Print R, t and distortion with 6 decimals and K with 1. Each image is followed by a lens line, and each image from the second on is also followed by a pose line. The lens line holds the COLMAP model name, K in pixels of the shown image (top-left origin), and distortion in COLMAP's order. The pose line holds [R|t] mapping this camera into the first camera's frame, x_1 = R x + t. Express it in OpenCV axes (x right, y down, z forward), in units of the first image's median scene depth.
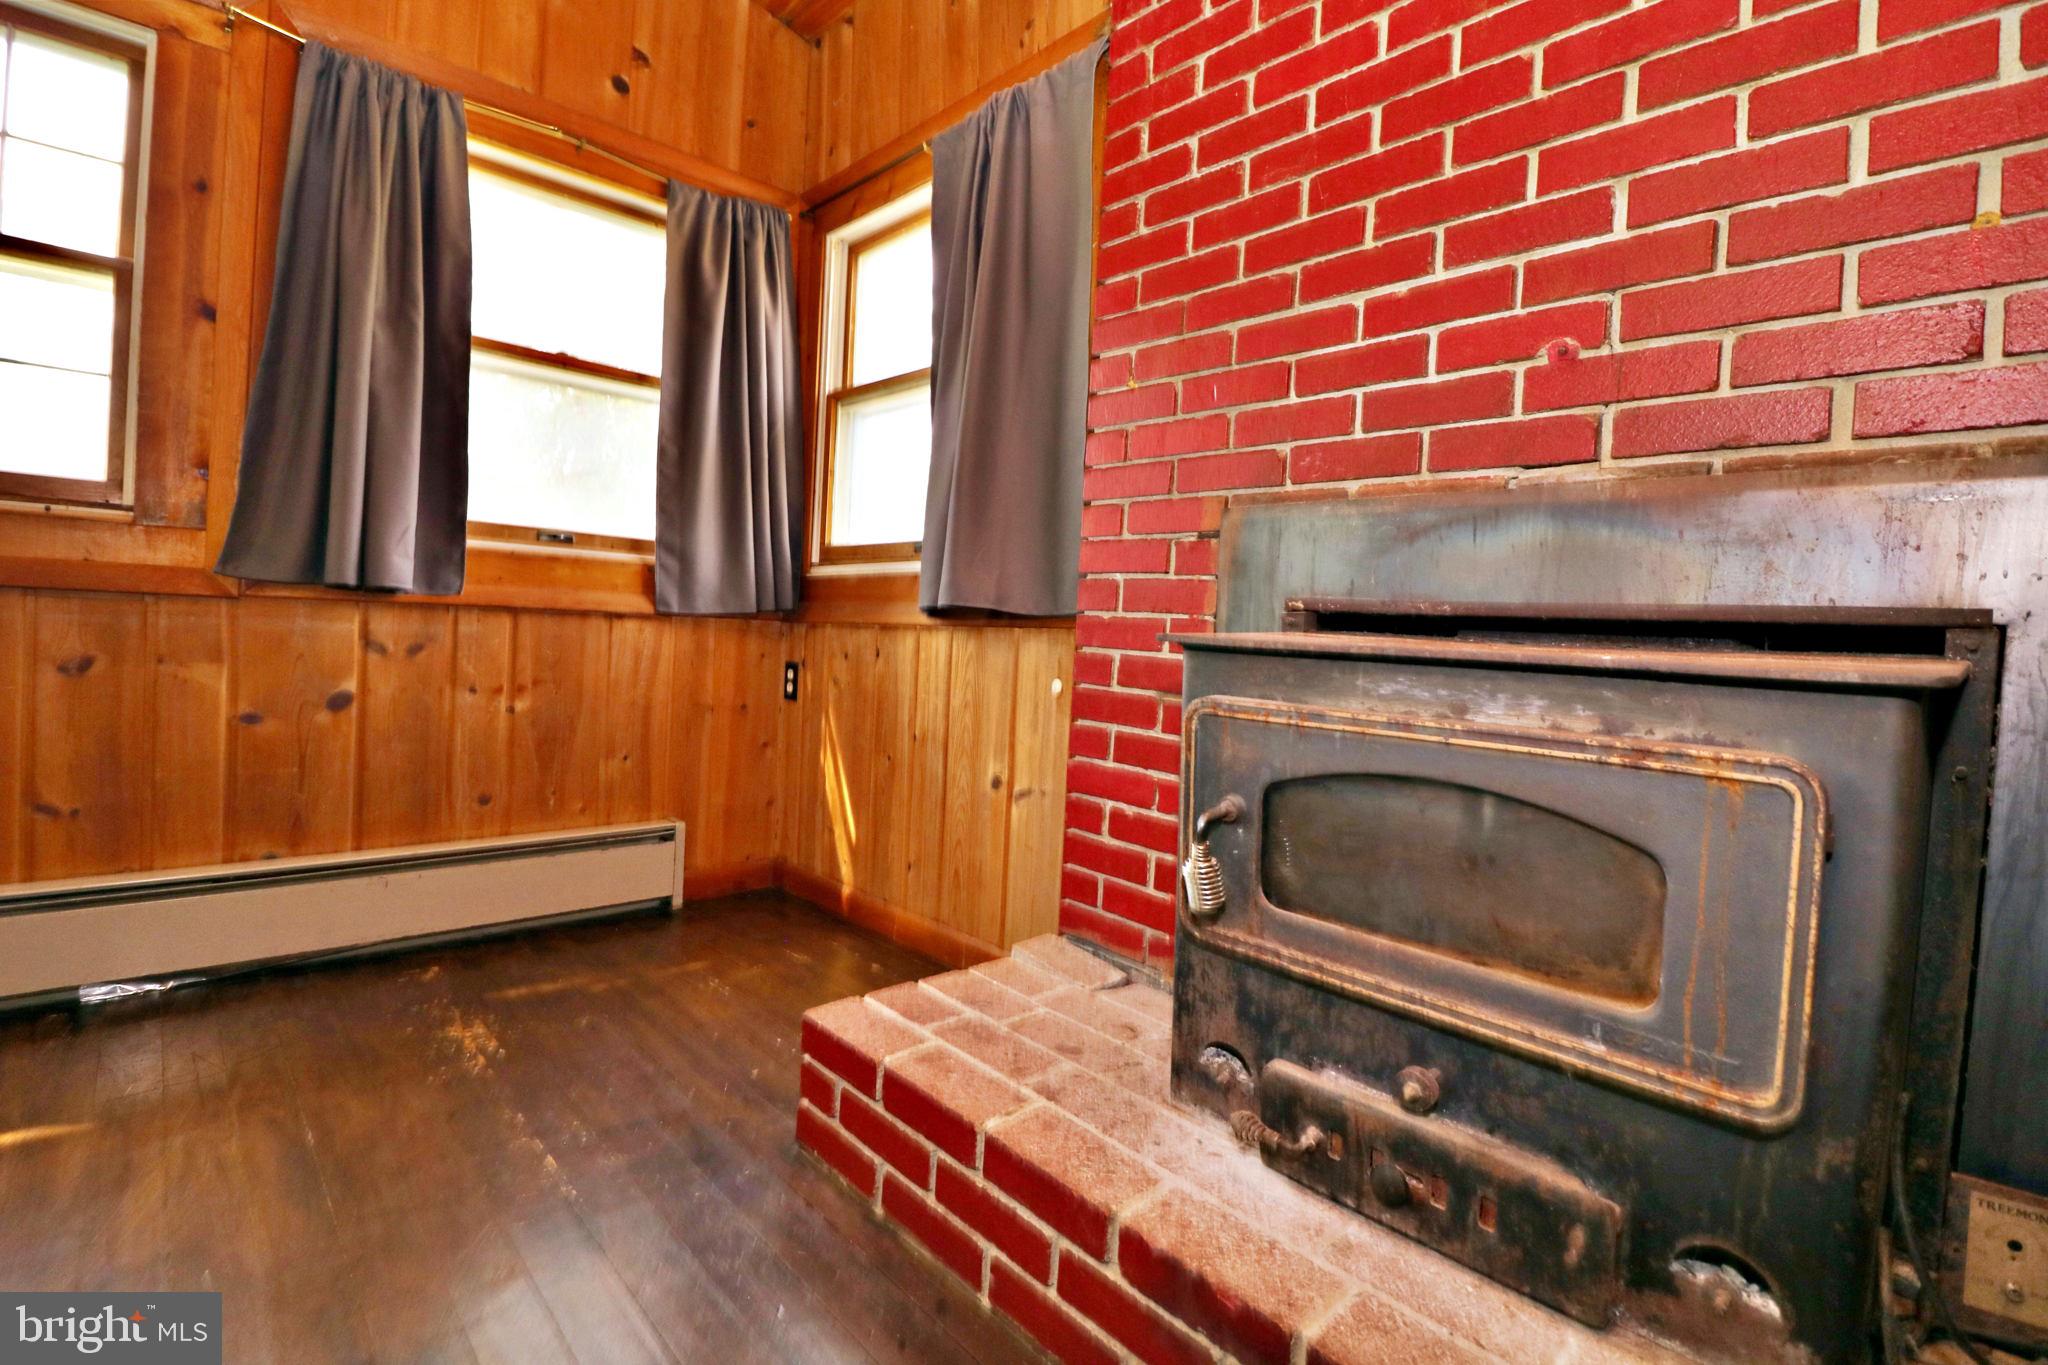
lens RADIAL K [[934.4, 0, 1016.5], [0, 934.4, 661.3], [0, 0, 1]] dist [-0.010273, -0.008895]
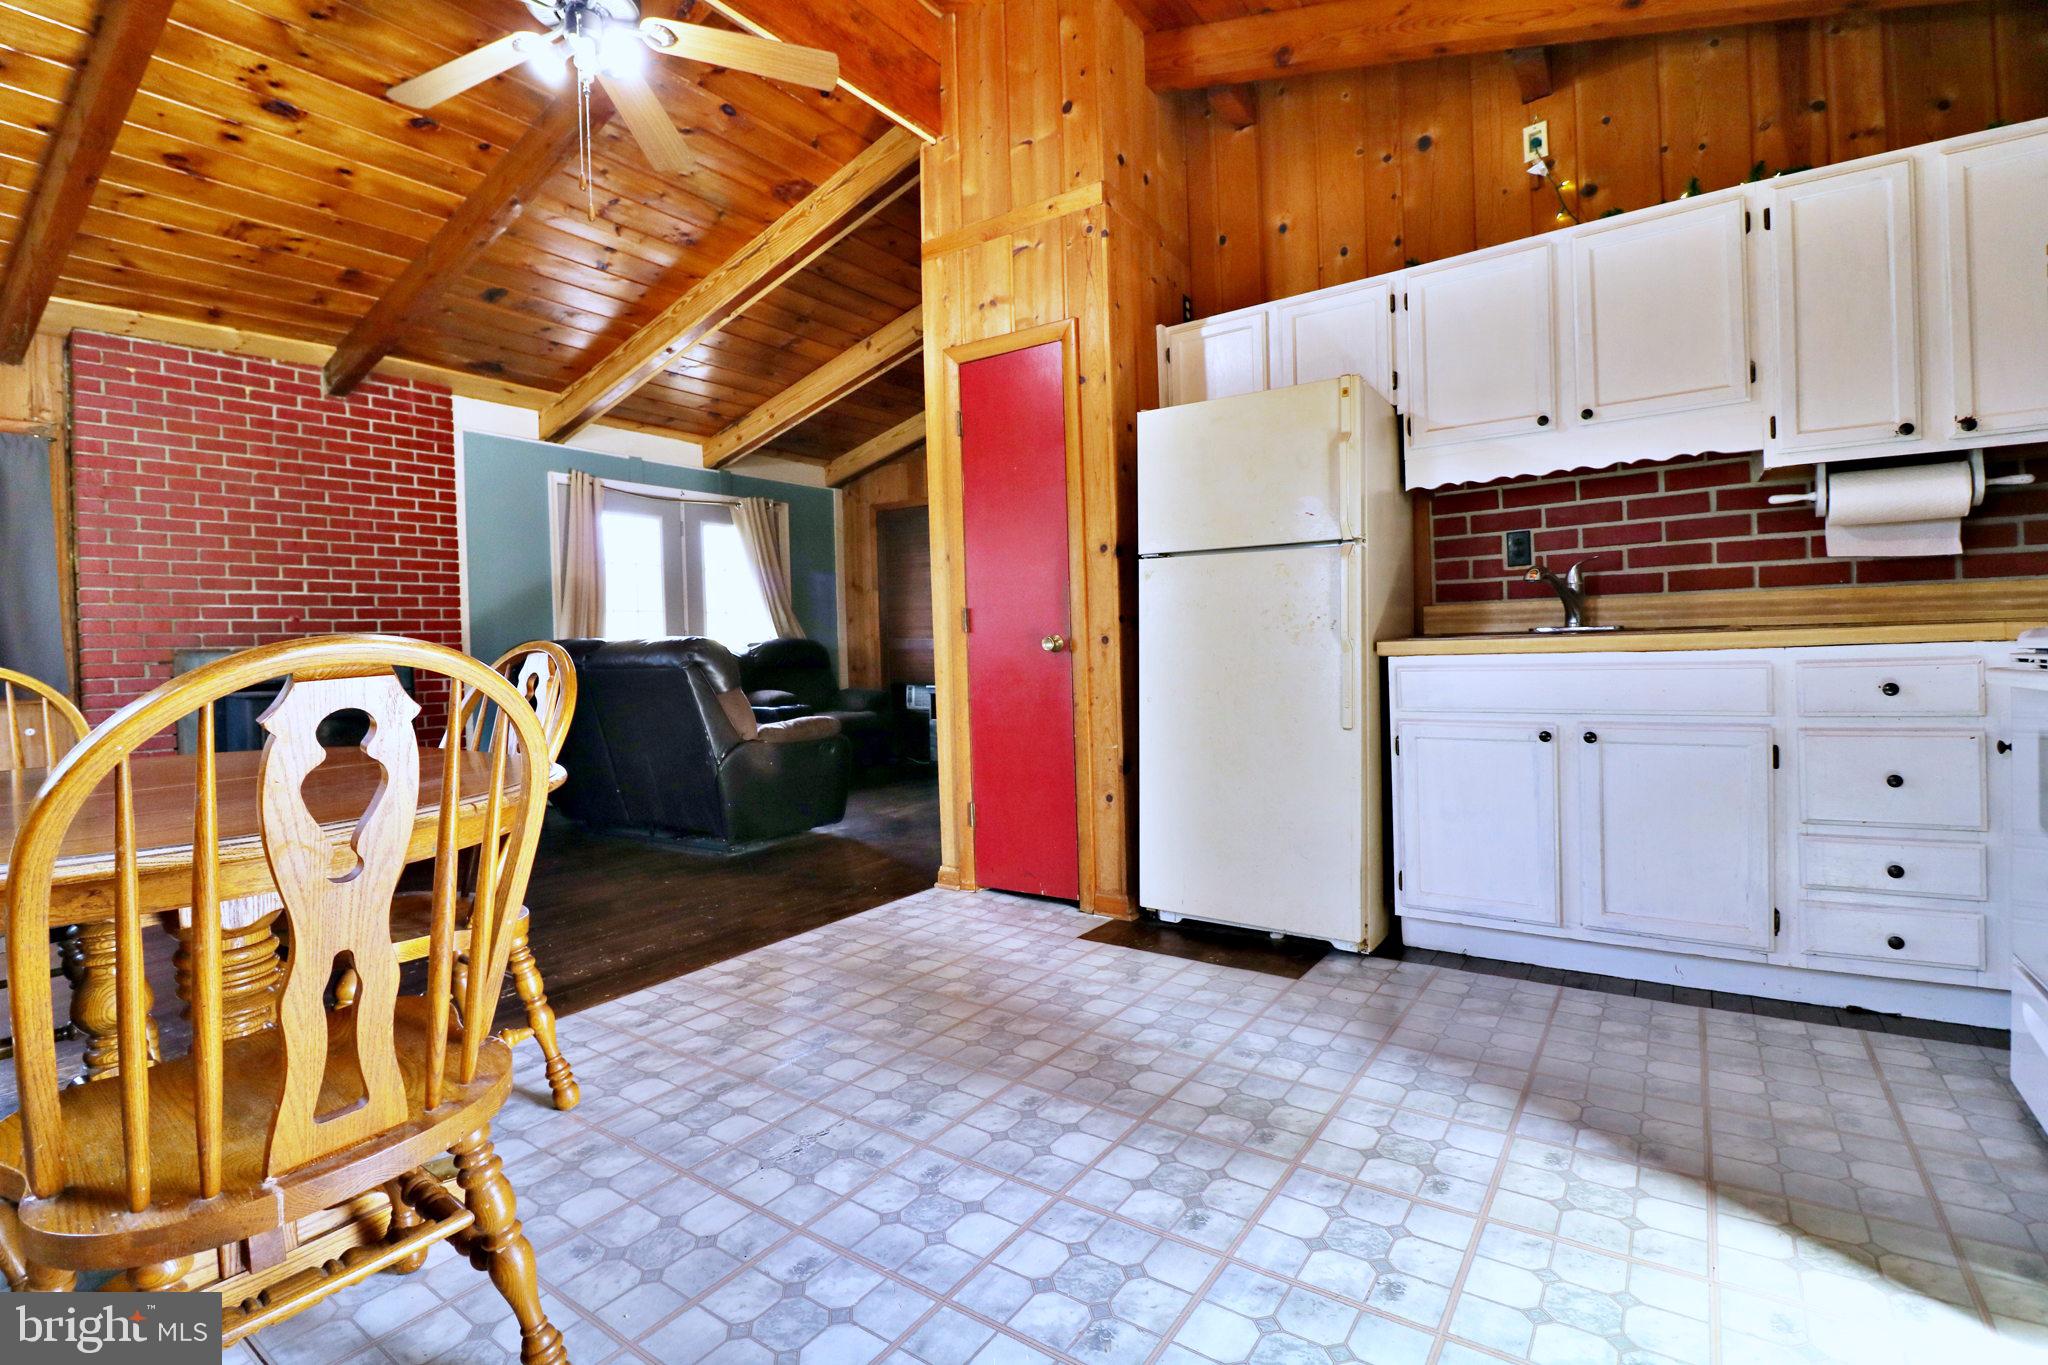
lens RADIAL K [[934.4, 0, 1010.2], [0, 934.4, 662.1], [0, 0, 1]] dist [-0.010273, -0.008895]
pose [[-0.207359, -0.063707, 0.976188, -1.899066], [0.051973, 0.995751, 0.076024, -0.133646], [-0.976883, 0.066500, -0.203167, -0.582068]]
